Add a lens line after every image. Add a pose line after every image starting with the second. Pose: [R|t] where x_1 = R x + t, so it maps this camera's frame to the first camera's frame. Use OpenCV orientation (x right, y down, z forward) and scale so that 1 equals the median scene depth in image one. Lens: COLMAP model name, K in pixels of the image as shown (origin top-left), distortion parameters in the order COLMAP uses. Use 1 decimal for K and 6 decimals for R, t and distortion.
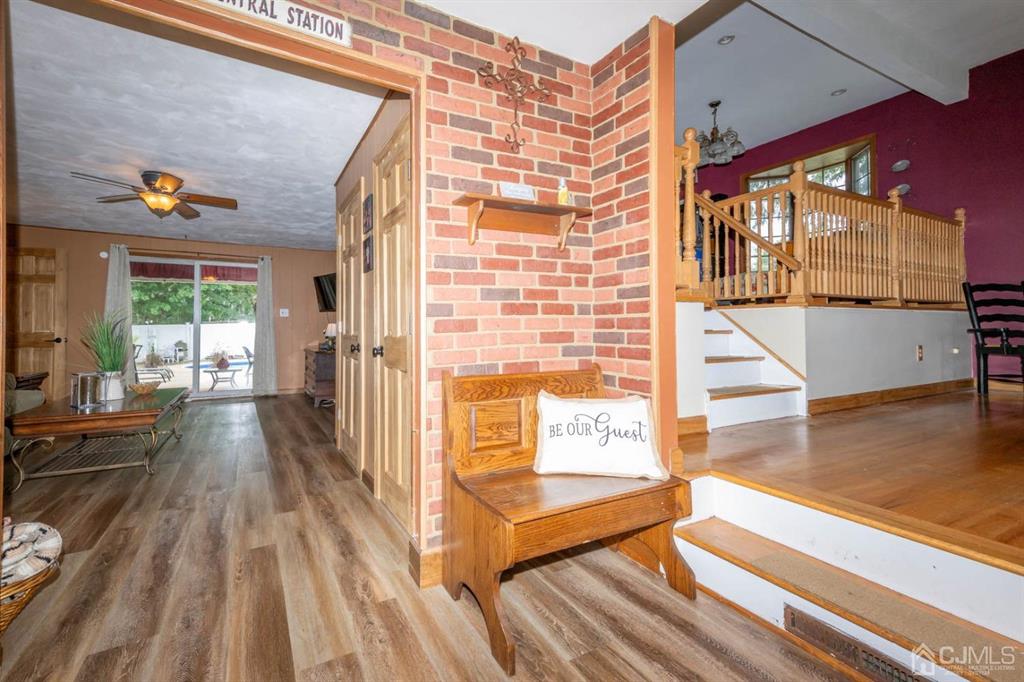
lens RADIAL K [[441.0, 0, 472.0], [0, 441.0, 317.8], [0, 0, 1]] dist [0.027829, -0.001295]
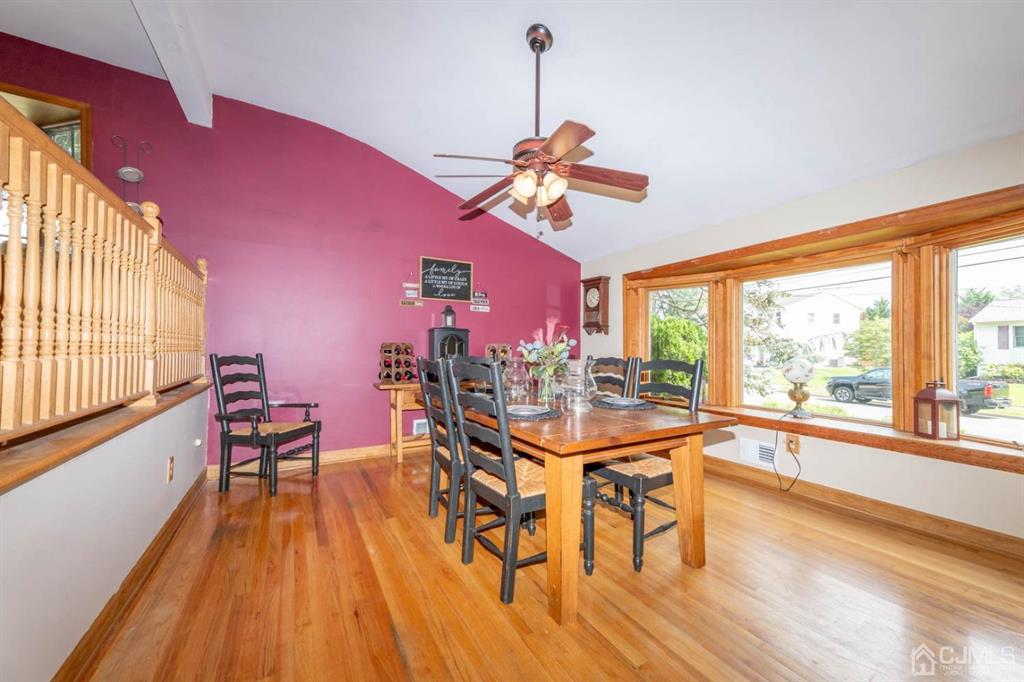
lens RADIAL K [[398.1, 0, 504.9], [0, 398.1, 341.0], [0, 0, 1]] dist [0.030318, -0.000618]
pose [[-0.015469, 0.022634, 0.999624, 0.754567], [-0.026254, 0.999390, -0.023035, -0.197680], [-0.999536, -0.026600, -0.014865, 1.019776]]
